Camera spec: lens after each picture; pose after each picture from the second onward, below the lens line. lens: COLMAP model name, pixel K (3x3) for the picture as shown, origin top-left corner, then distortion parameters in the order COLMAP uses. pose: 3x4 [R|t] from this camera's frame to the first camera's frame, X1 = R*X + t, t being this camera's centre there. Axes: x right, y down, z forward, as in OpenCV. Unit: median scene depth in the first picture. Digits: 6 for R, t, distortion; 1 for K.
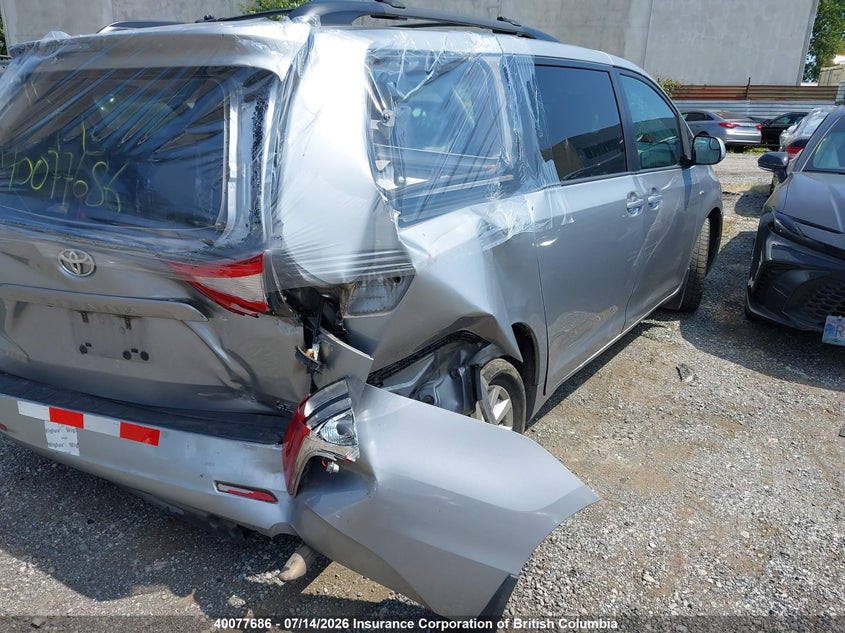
lens RADIAL K [[661.0, 0, 421.4], [0, 661.0, 351.9], [0, 0, 1]] dist [-0.010367, -0.001412]
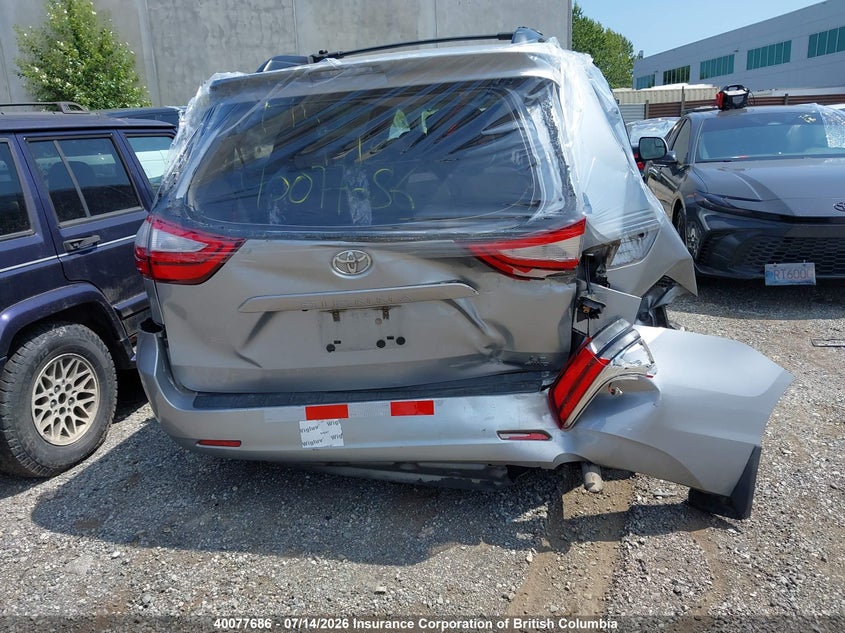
lens RADIAL K [[661.0, 0, 421.4], [0, 661.0, 351.9], [0, 0, 1]] dist [-0.010367, -0.001412]
pose [[0.949851, -0.160349, 0.268461, -0.702035], [0.176195, 0.983702, -0.035846, 0.072157], [-0.258338, 0.081349, 0.962623, -0.091991]]
